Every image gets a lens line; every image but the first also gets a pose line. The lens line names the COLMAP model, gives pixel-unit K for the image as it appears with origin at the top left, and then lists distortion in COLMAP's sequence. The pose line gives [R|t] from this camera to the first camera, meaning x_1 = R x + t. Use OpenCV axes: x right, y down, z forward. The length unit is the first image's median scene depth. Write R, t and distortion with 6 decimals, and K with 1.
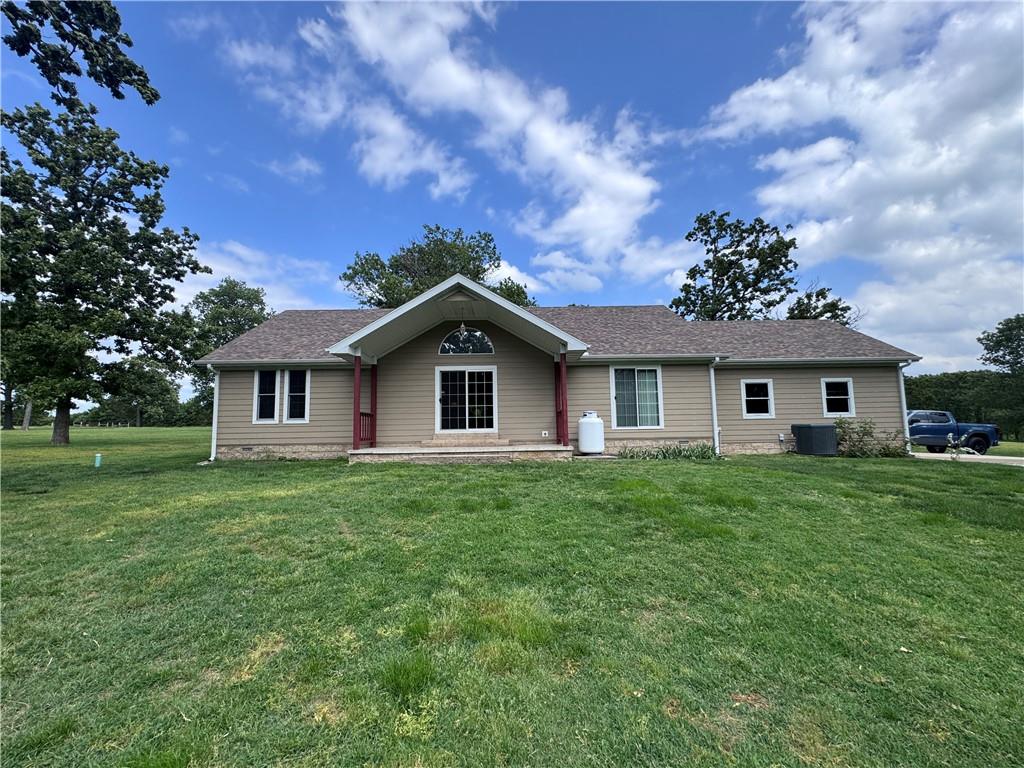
lens RADIAL K [[441.5, 0, 514.6], [0, 441.5, 381.9], [0, 0, 1]] dist [-0.010727, 0.000568]
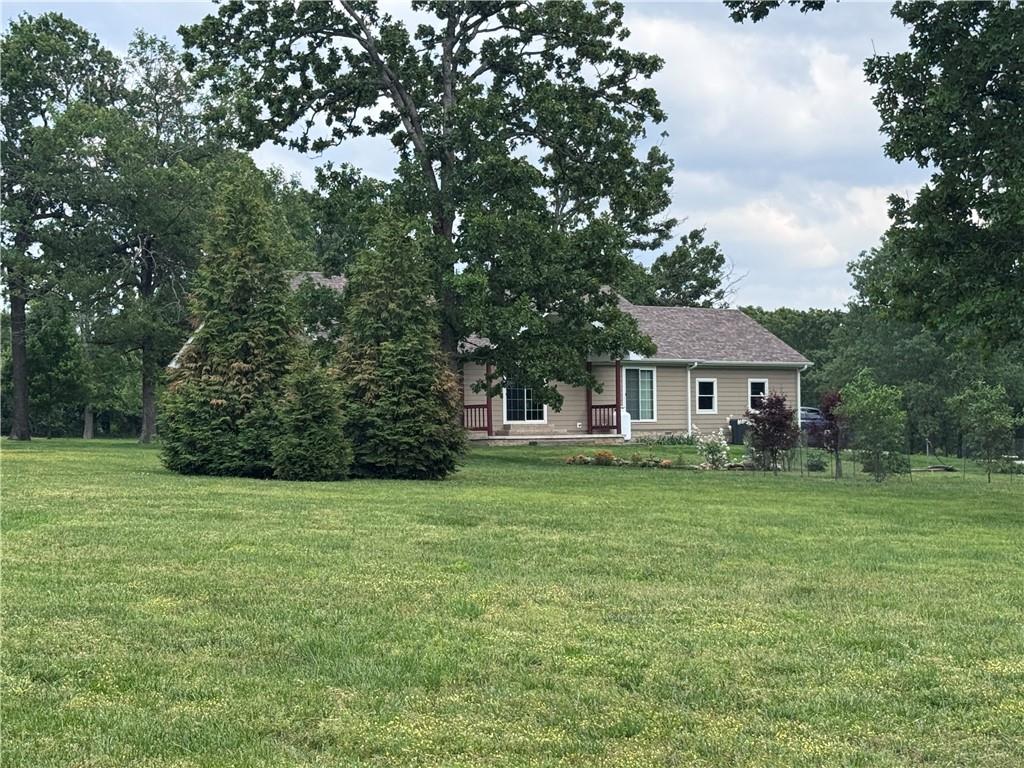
lens RADIAL K [[2059.1, 0, 511.5], [0, 2059.1, 385.4], [0, 0, 1]] dist [-0.556350, 0.000000]
pose [[0.790637, 0.021207, 0.611918, -3.259067], [-0.067174, 0.996372, 0.052262, -0.244988], [-0.608590, -0.082425, 0.789192, -3.012515]]
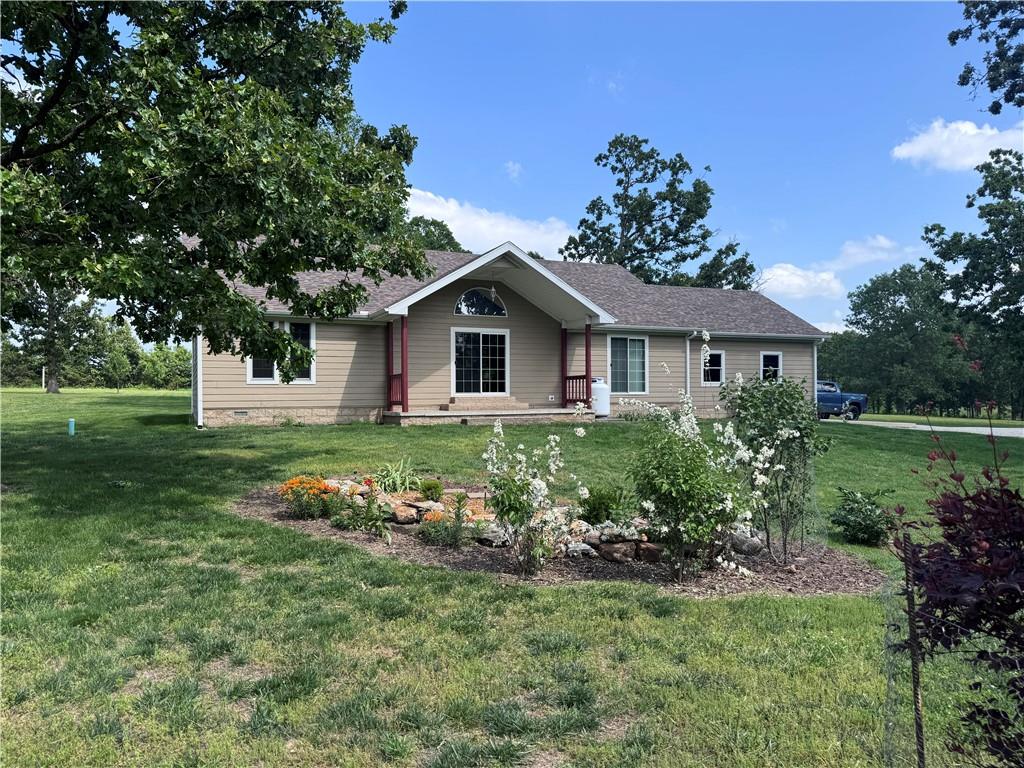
lens RADIAL K [[712.0, 0, 511.4], [0, 712.0, 381.6], [0, 0, 1]] dist [0.047075, -0.068012]
pose [[0.920632, 0.018209, 0.390007, -0.657455], [-0.054023, 0.995244, 0.081056, -0.049636], [-0.386676, -0.095692, 0.917237, -0.477566]]
